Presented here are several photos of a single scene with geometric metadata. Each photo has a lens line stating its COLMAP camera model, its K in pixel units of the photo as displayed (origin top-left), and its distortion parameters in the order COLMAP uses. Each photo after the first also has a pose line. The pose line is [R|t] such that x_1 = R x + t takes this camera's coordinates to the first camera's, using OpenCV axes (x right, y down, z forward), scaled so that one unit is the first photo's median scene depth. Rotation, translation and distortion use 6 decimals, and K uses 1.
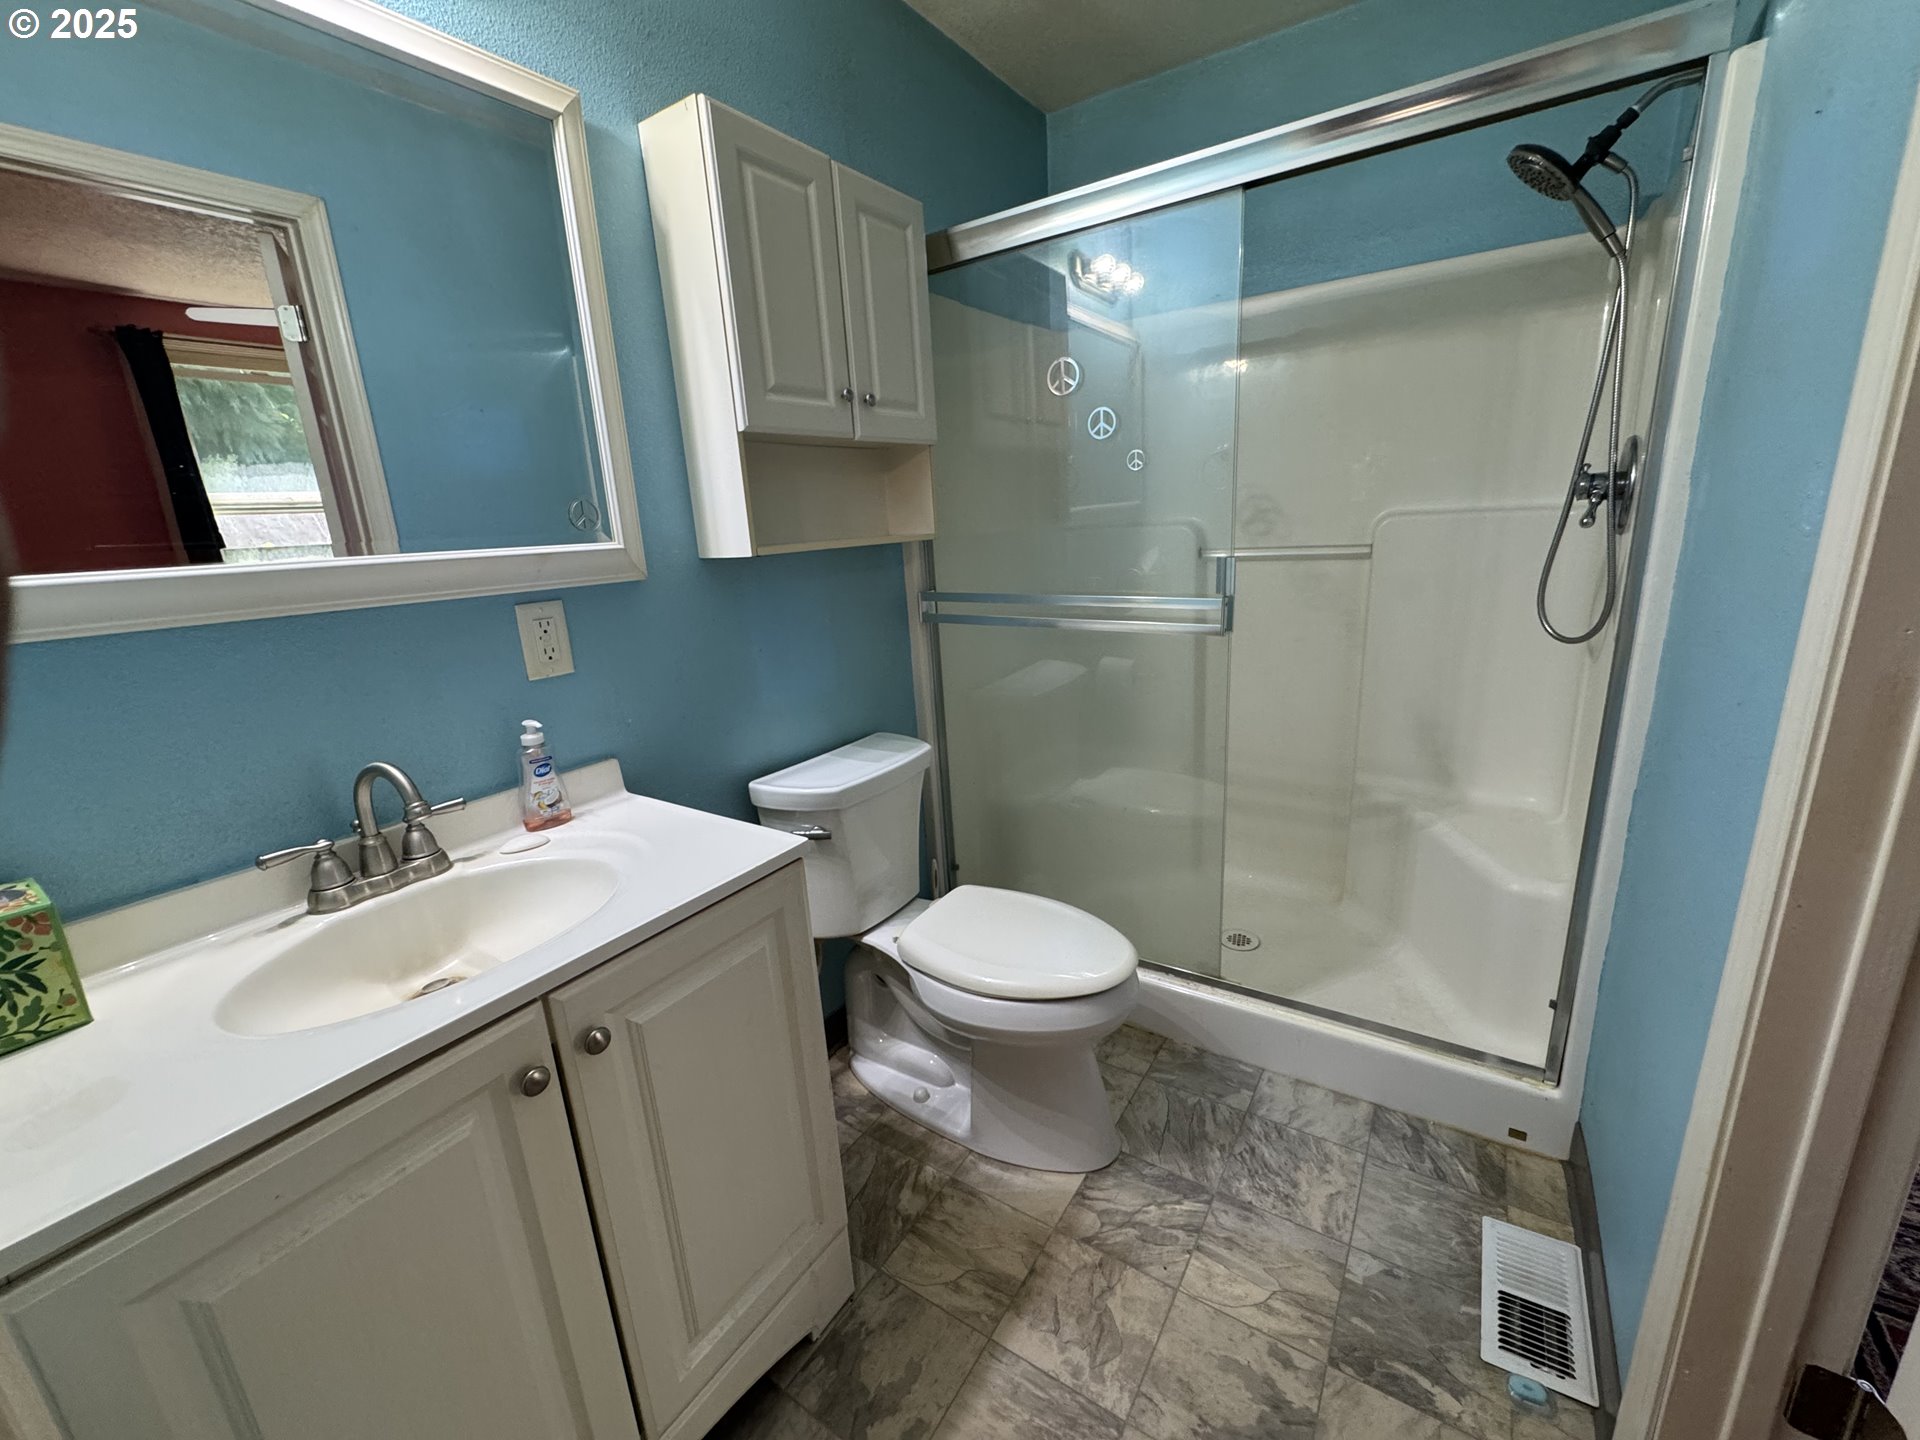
lens RADIAL K [[770.1, 0, 963.1], [0, 770.1, 718.8], [0, 0, 1]] dist [-0.004498, 0.000439]
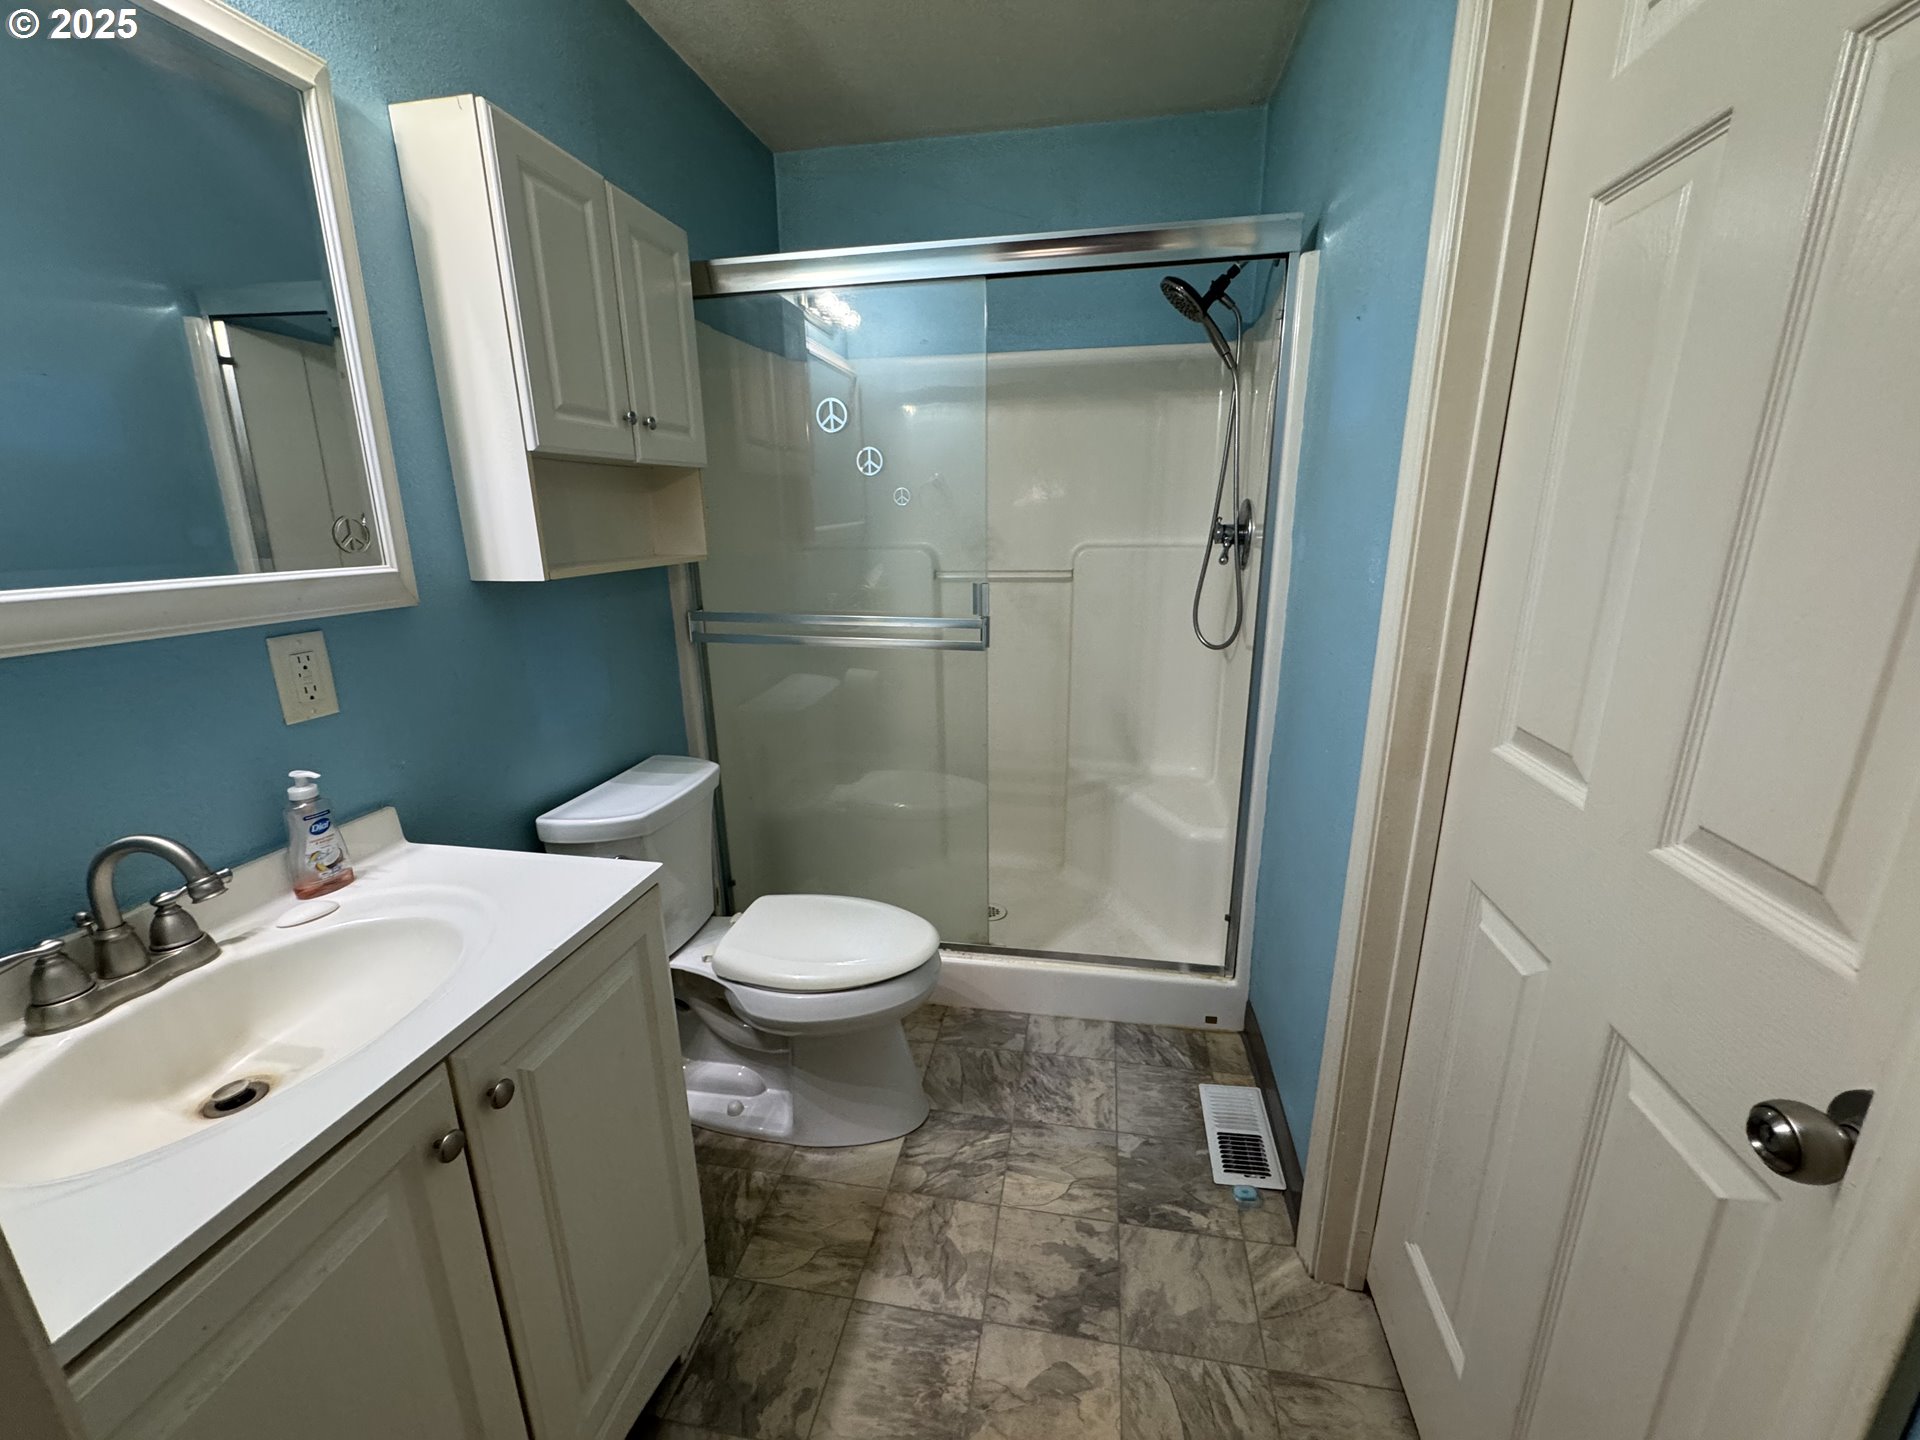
lens RADIAL K [[770.1, 0, 959.7], [0, 770.1, 718.8], [0, 0, 1]] dist [-0.004498, 0.000439]
pose [[0.919538, -0.058177, 0.388672, -0.170292], [0.061320, 0.998109, 0.004325, -0.011935], [-0.388188, 0.019856, 0.921366, -0.071011]]
